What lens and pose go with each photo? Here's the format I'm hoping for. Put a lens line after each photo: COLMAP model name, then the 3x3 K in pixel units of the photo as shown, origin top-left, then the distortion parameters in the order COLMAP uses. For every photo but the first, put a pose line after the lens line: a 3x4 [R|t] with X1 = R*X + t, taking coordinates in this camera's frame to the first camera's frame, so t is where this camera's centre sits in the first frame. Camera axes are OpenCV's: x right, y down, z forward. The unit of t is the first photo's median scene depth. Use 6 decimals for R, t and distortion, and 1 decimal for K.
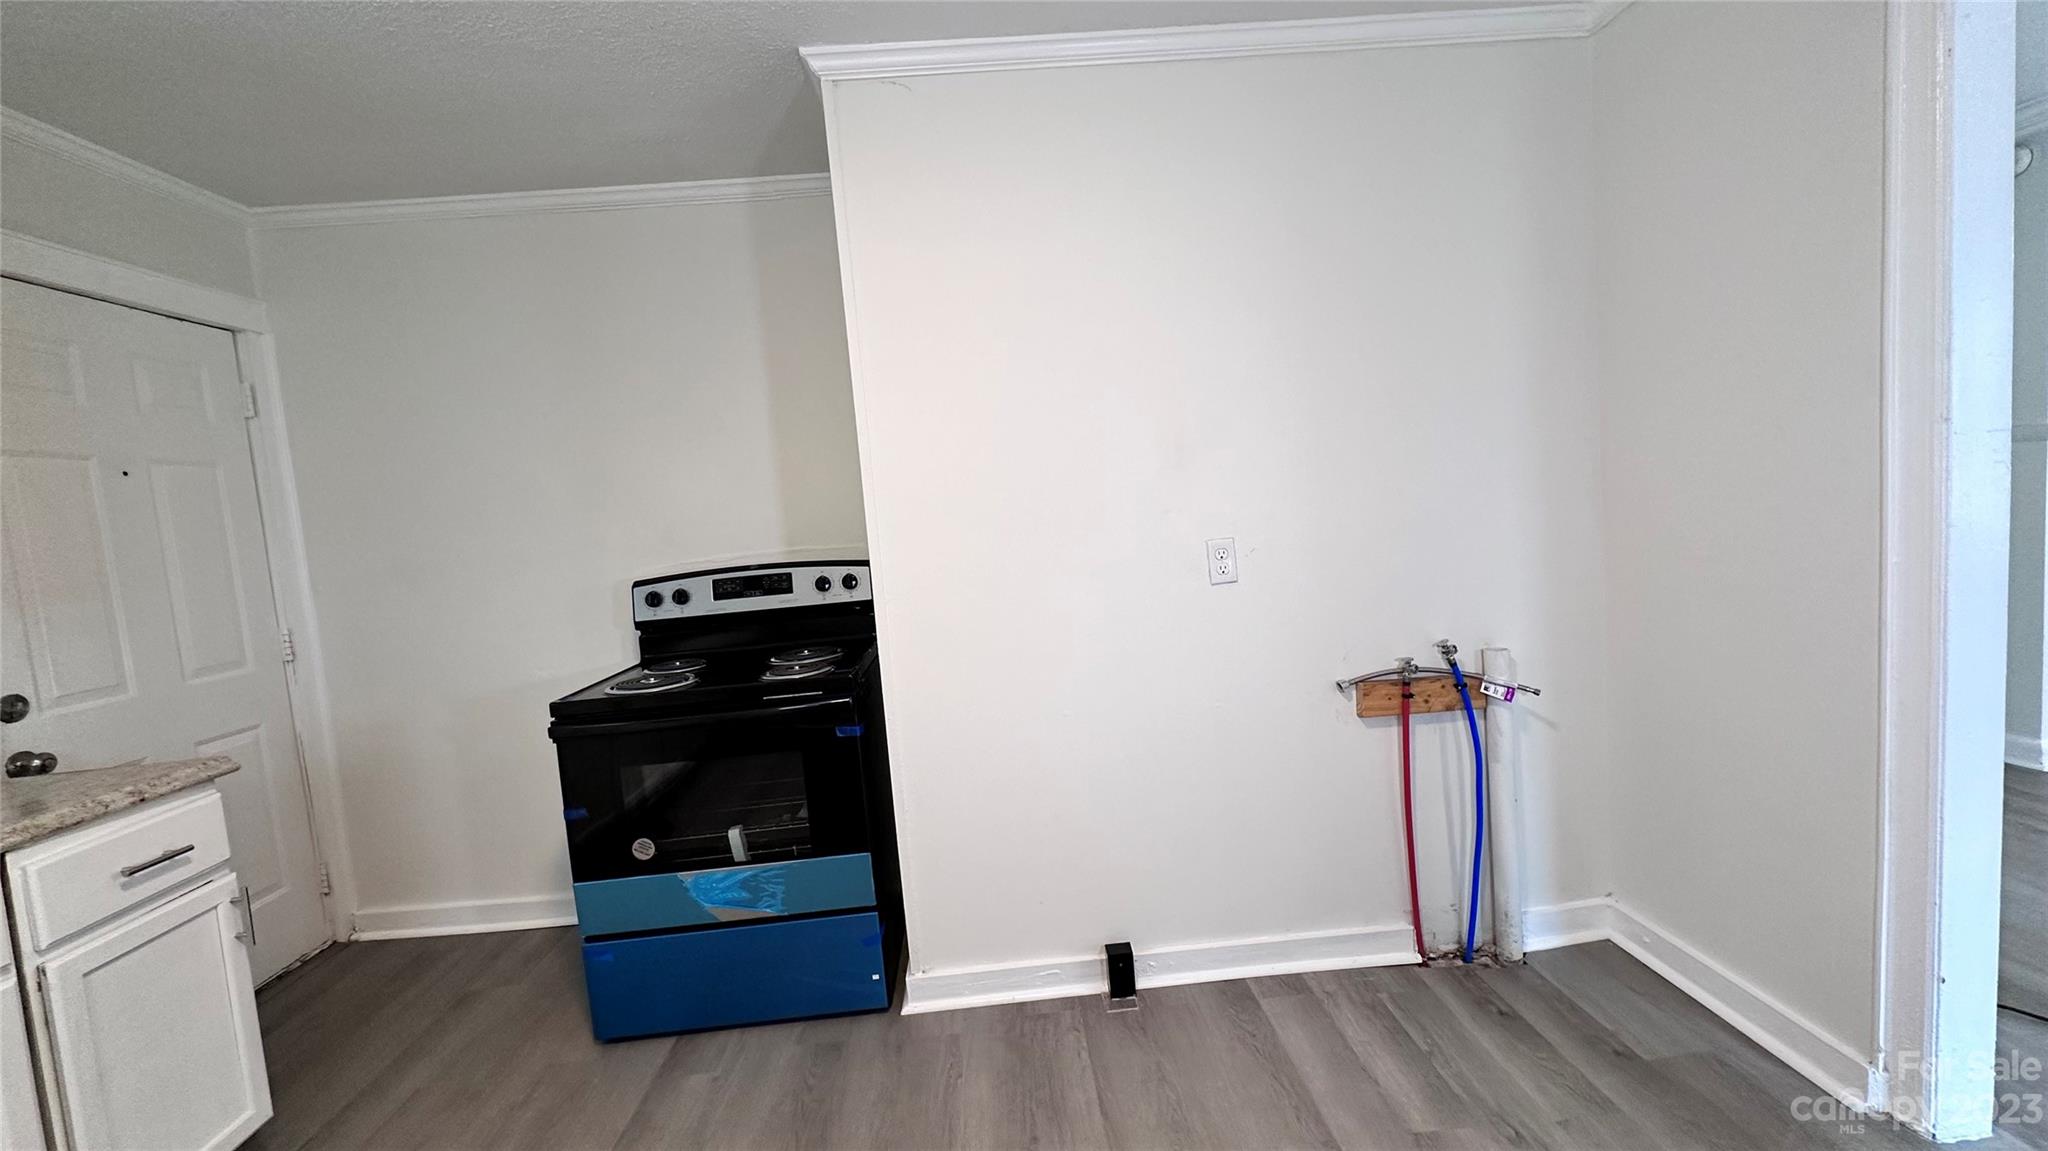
lens RADIAL K [[813.5, 0, 1024.3], [0, 813.5, 576.5], [0, 0, 1]] dist [-0.003877, 0.000610]
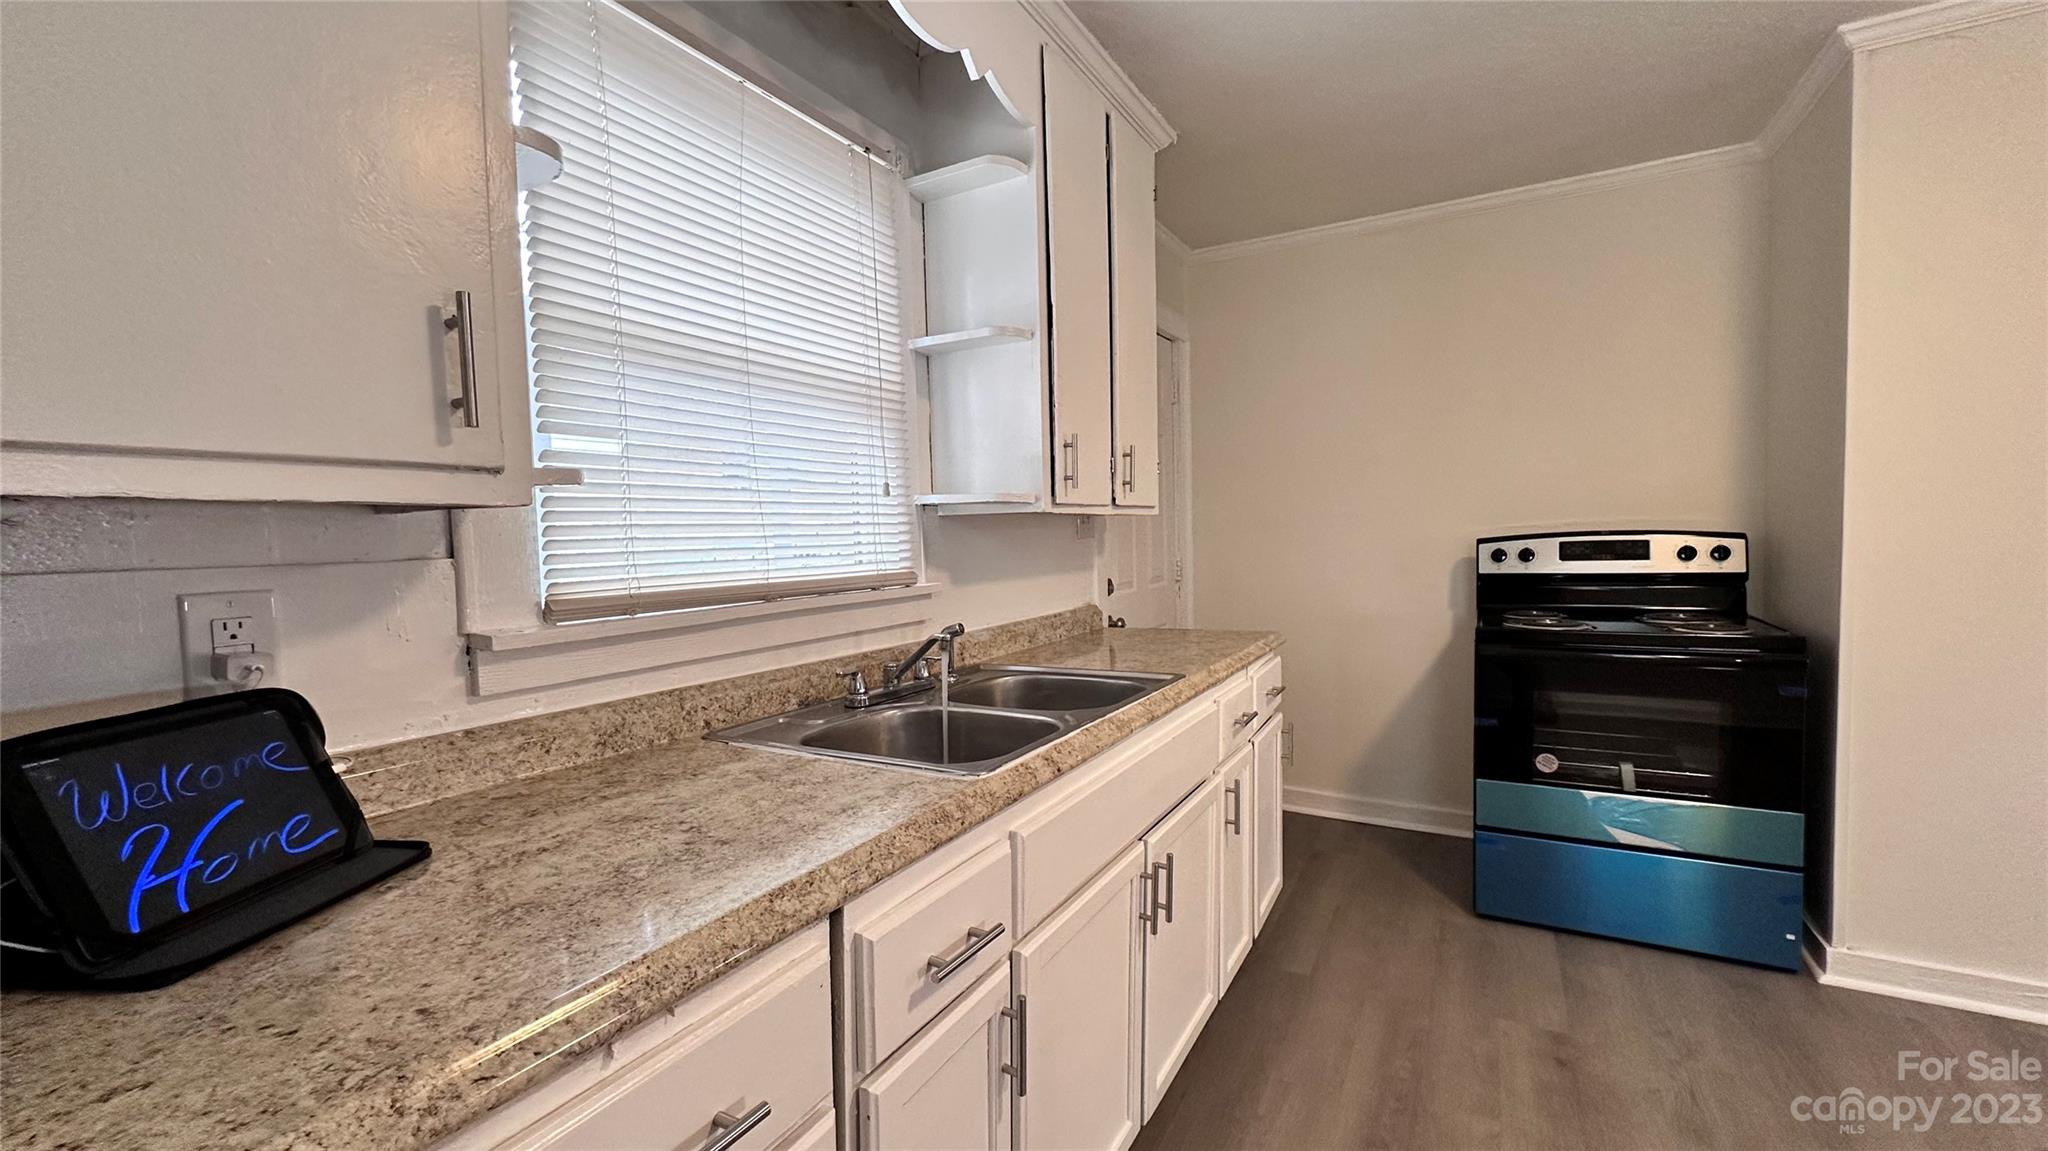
lens RADIAL K [[813.5, 0, 1031.4], [0, 813.5, 577.7], [0, 0, 1]] dist [-0.003877, 0.000610]
pose [[0.843456, 0.091347, -0.529375, -0.482937], [-0.086597, 0.995669, 0.033833, 0.092922], [0.530173, 0.017306, 0.847713, -0.368118]]
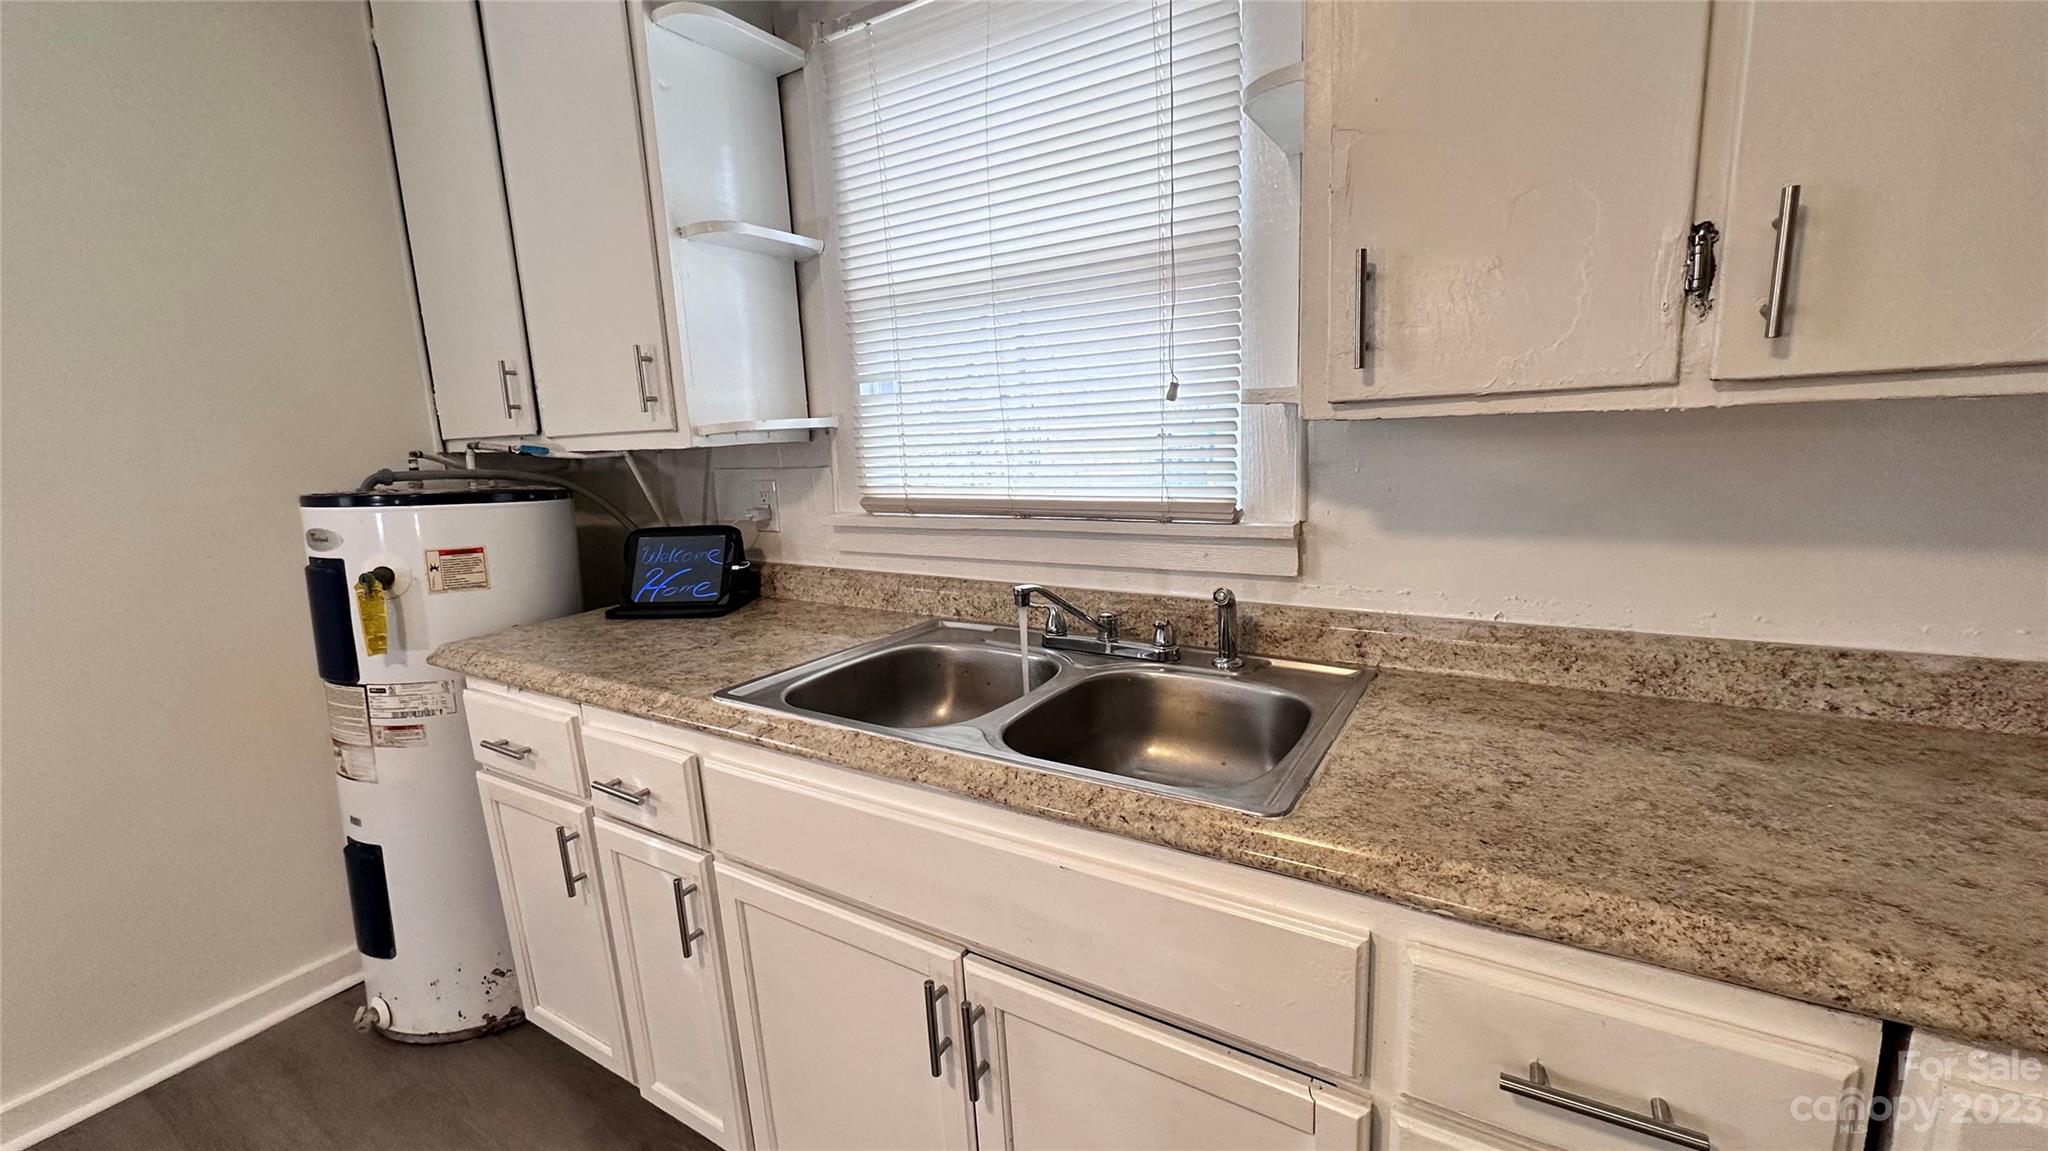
lens RADIAL K [[813.5, 0, 1025.7], [0, 813.5, 577.6], [0, 0, 1]] dist [-0.003877, 0.000610]
pose [[-0.558541, 0.250219, -0.790837, -0.462001], [0.023120, 0.957742, 0.286699, 0.000755], [0.829155, 0.141849, -0.540723, 0.504930]]
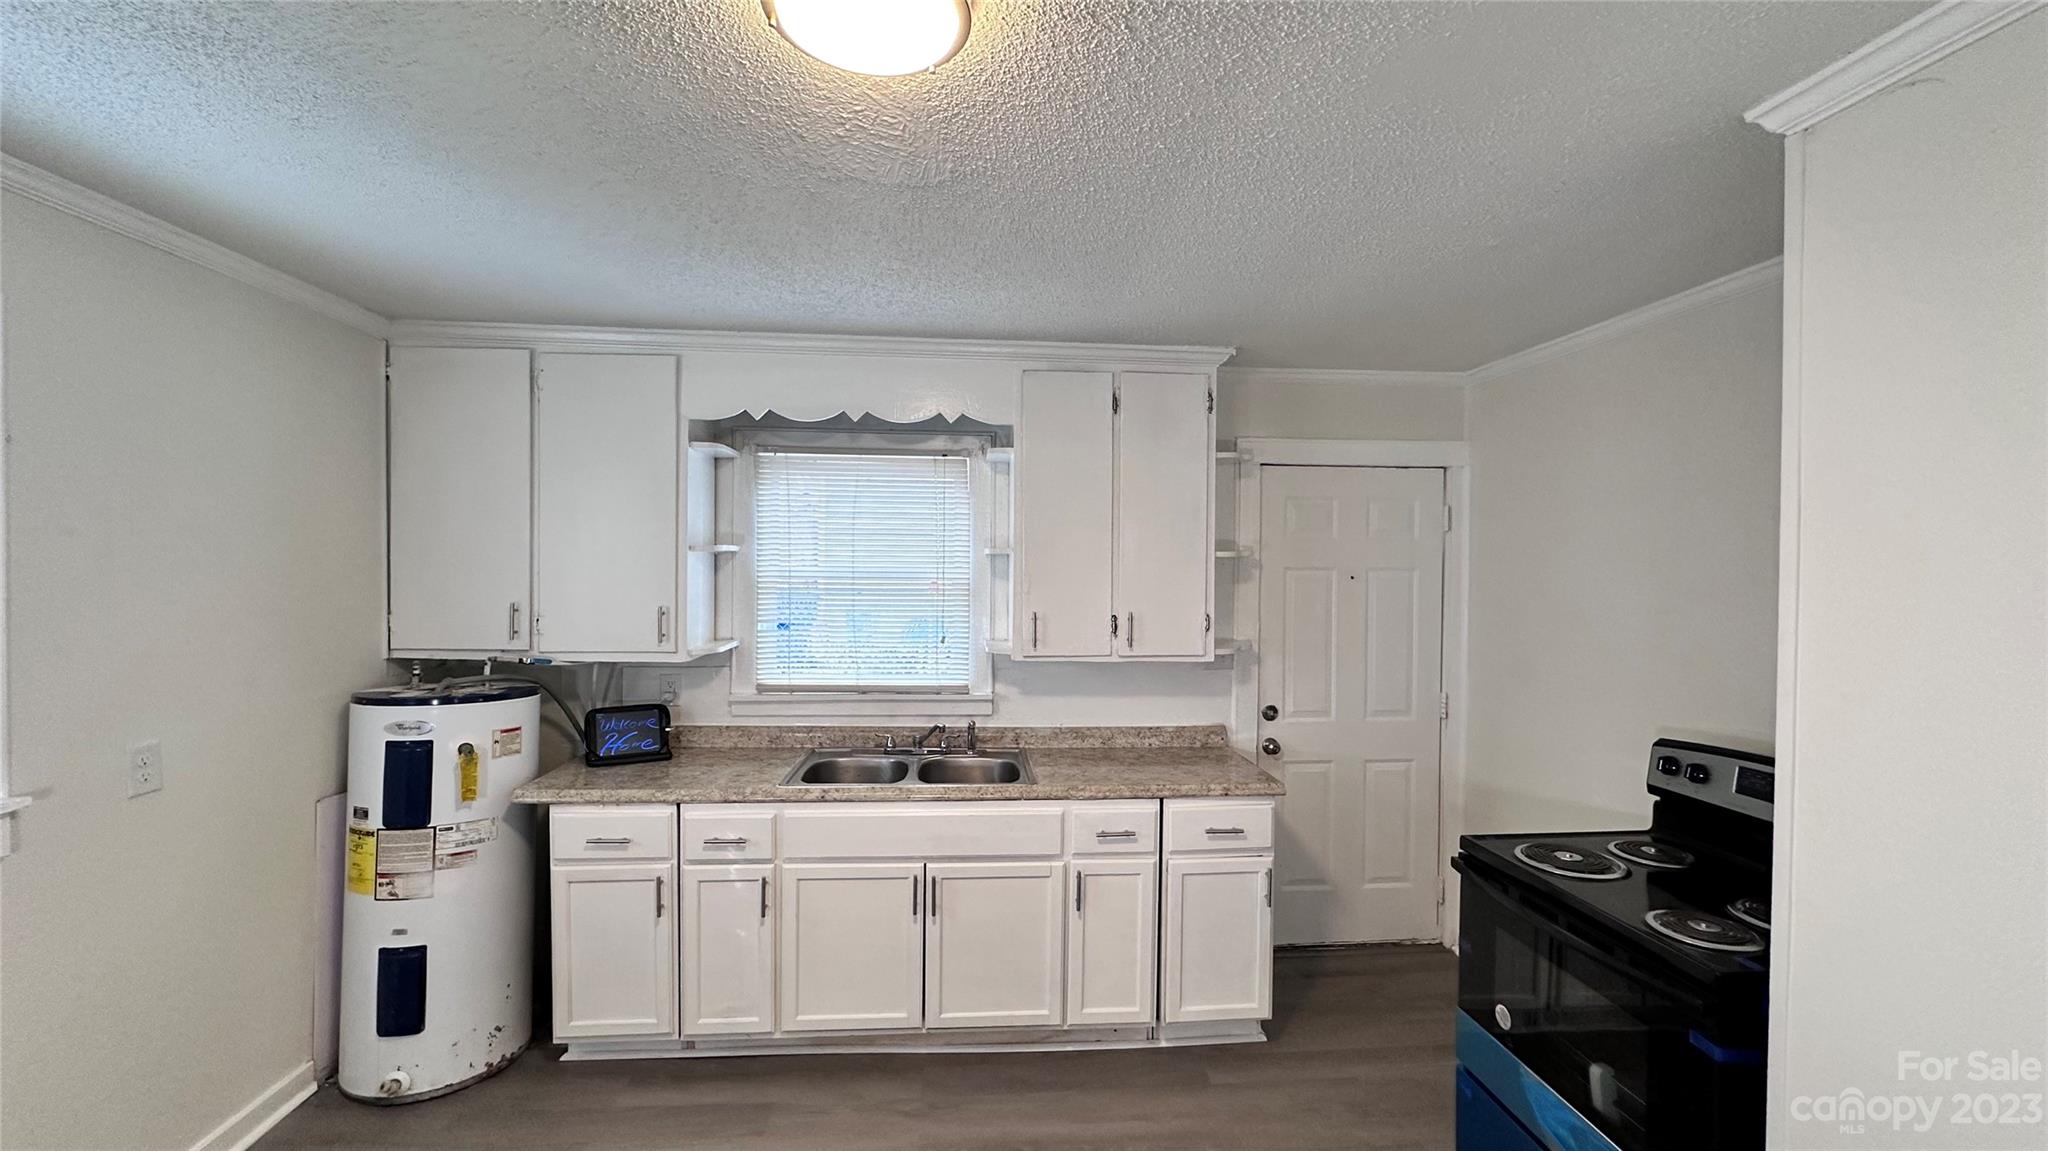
lens RADIAL K [[813.5, 0, 1031.2], [0, 813.5, 576.1], [0, 0, 1]] dist [-0.003877, 0.000610]
pose [[0.032645, 0.097568, -0.994693, 0.421689], [-0.092678, 0.991231, 0.094187, -0.224712], [0.995161, 0.089112, 0.041401, 0.332375]]
